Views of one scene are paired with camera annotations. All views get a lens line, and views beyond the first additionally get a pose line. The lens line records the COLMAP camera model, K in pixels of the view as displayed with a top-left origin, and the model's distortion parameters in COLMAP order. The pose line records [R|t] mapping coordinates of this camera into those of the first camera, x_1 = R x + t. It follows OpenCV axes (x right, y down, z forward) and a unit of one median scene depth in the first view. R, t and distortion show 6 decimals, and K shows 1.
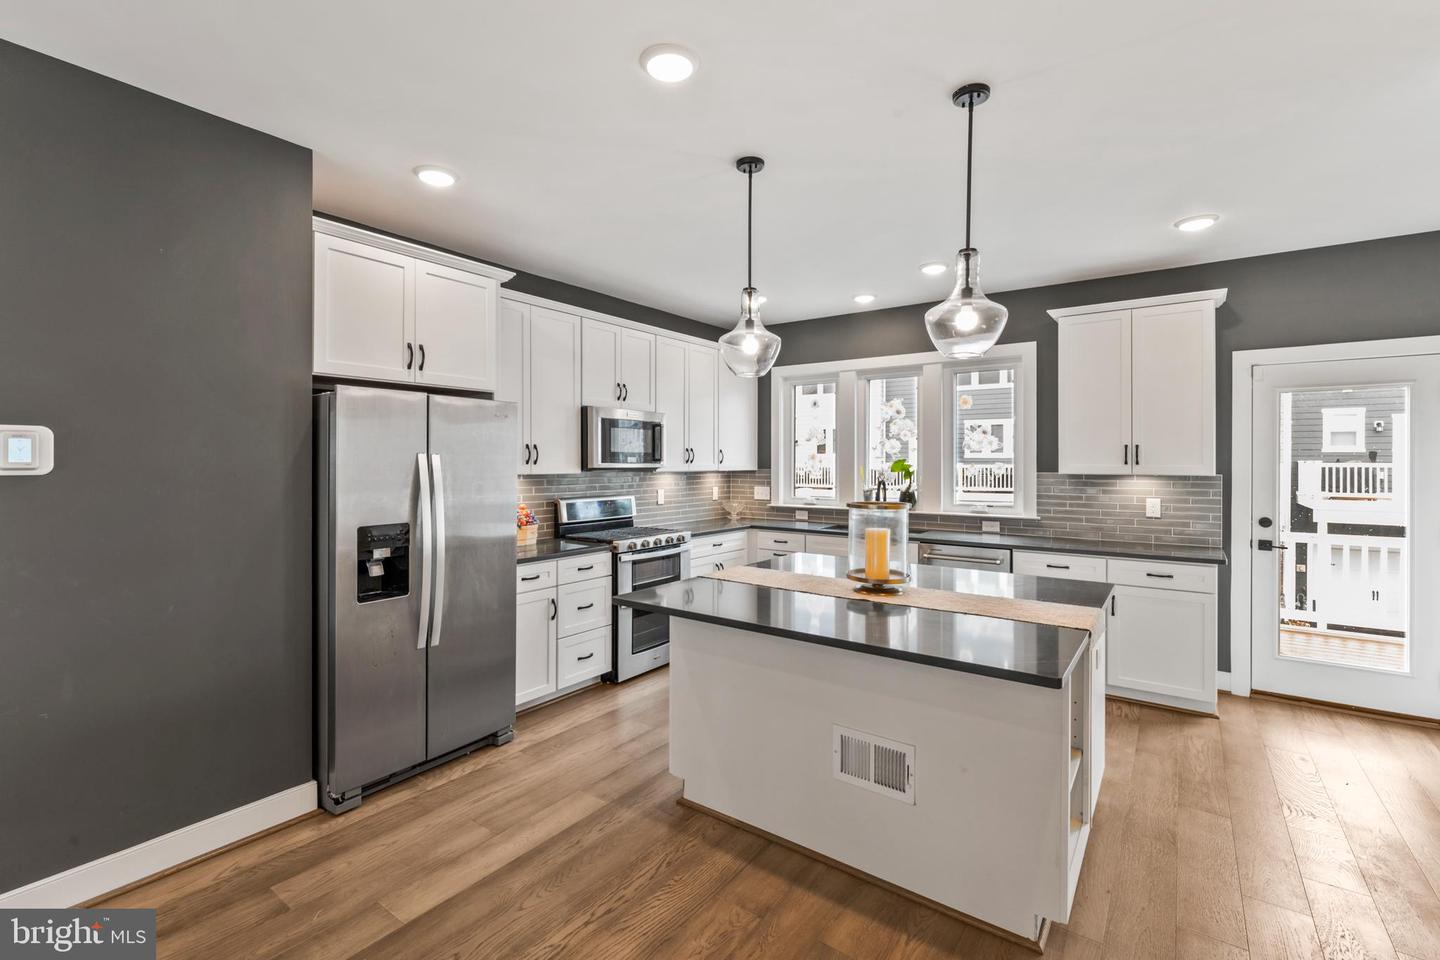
lens RADIAL K [[643.8, 0, 719.0], [0, 643.8, 461.9], [0, 0, 1]] dist [0.000498, 0.000004]
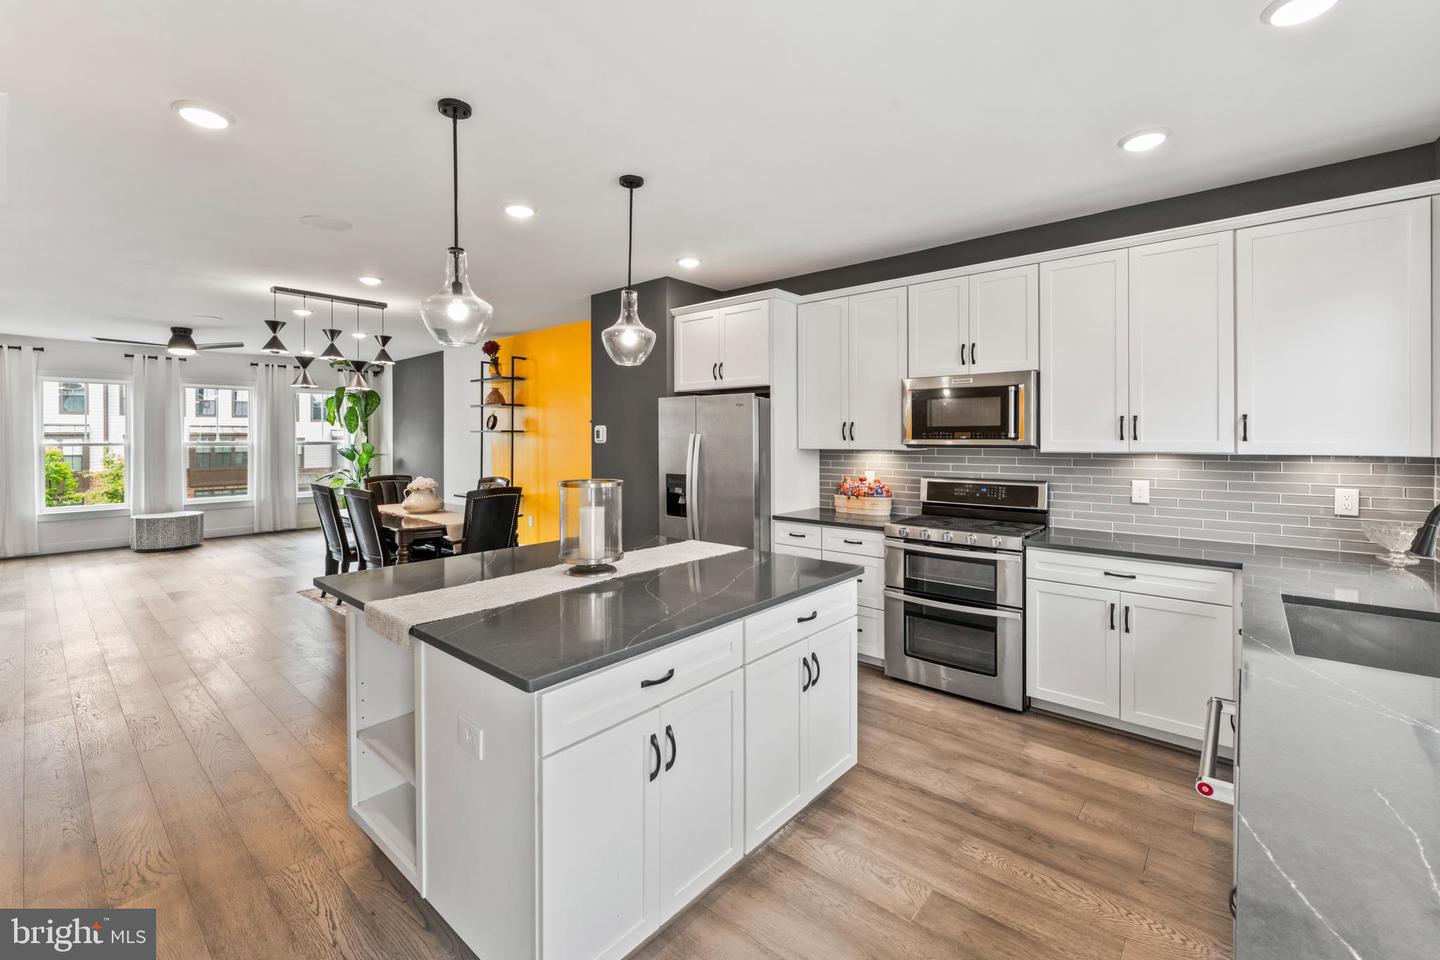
lens RADIAL K [[598.0, 0, 716.3], [0, 598.0, 450.3], [0, 0, 1]] dist [0.000058, -0.000004]
pose [[-0.093827, 0.024632, -0.995284, 0.683740], [0.003851, 0.999695, 0.024378, -0.004590], [0.995581, -0.001546, -0.093893, 0.787442]]
